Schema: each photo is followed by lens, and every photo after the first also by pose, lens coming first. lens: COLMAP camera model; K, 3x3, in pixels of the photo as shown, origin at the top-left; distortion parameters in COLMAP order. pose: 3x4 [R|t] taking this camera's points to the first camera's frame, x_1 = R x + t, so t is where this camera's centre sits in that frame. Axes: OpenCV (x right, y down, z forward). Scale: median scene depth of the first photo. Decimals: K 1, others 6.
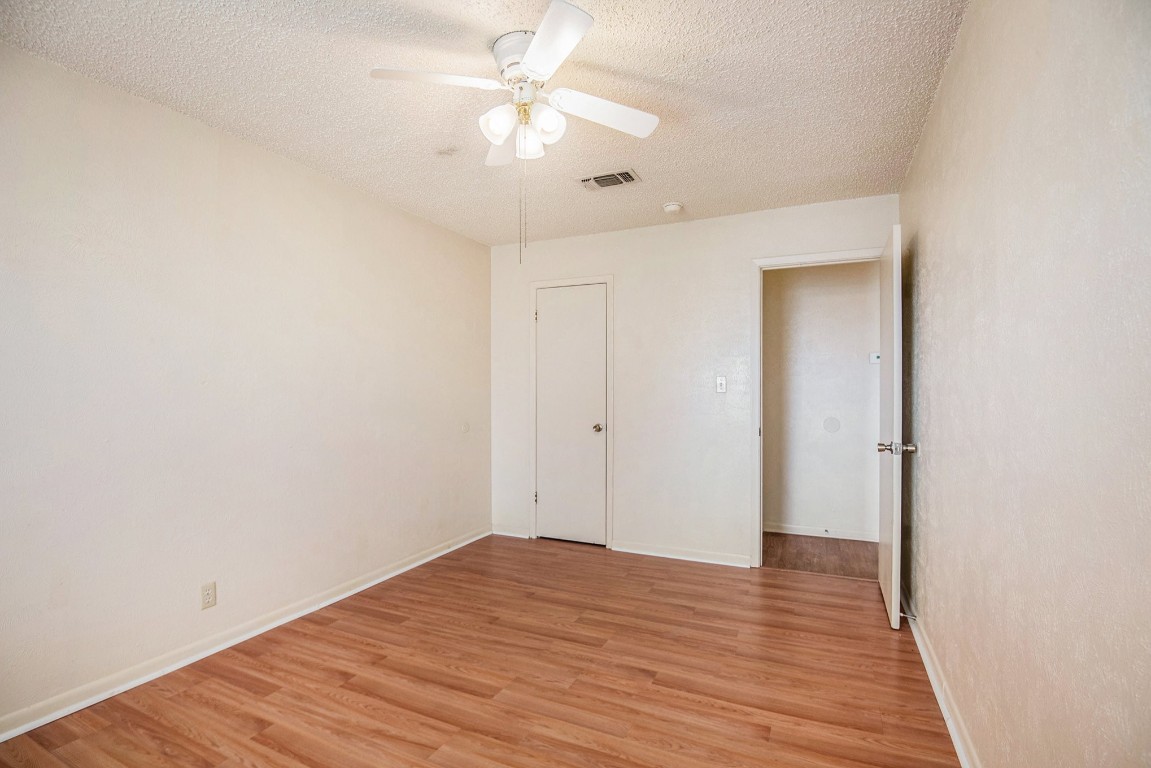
lens RADIAL K [[521.6, 0, 533.3], [0, 521.6, 394.4], [0, 0, 1]] dist [0.018019, -0.033007]
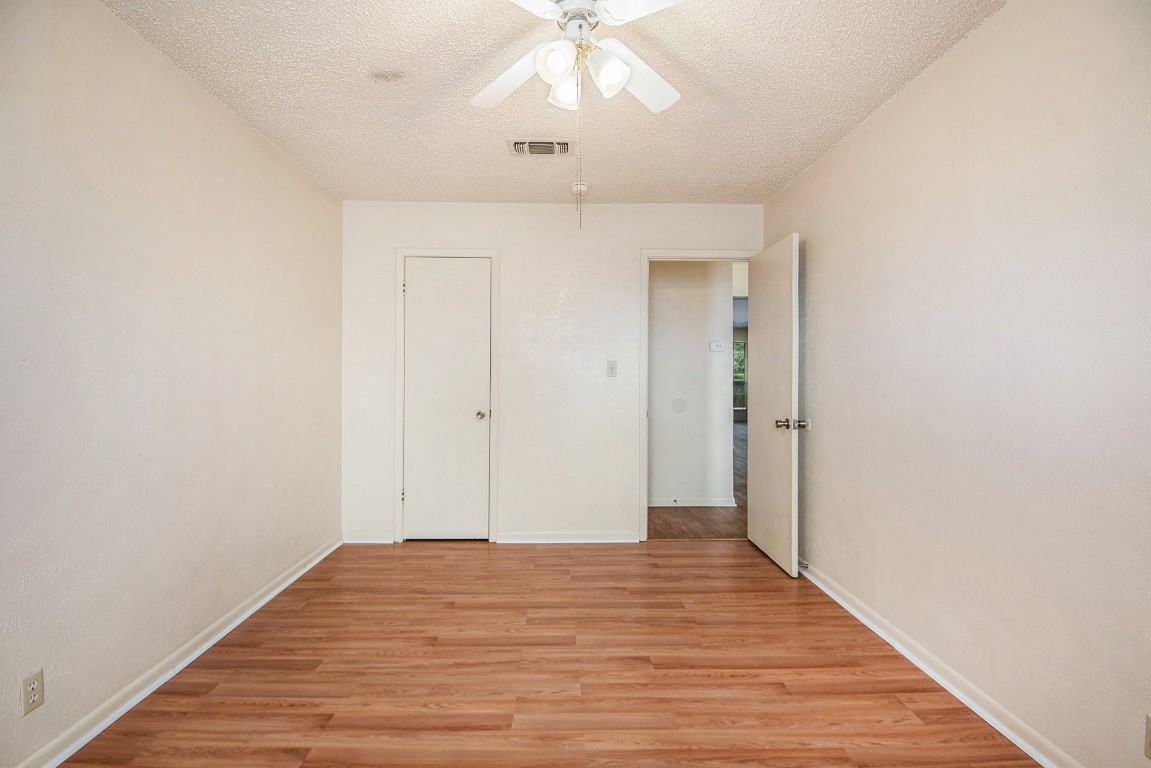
lens RADIAL K [[543.5, 0, 574.9], [0, 543.5, 395.1], [0, 0, 1]] dist [0.000818, -0.012698]
pose [[0.900476, -0.014257, 0.434672, -0.266961], [0.000384, 0.999488, 0.031987, -0.002414], [-0.434906, -0.028636, 0.900021, 0.110983]]
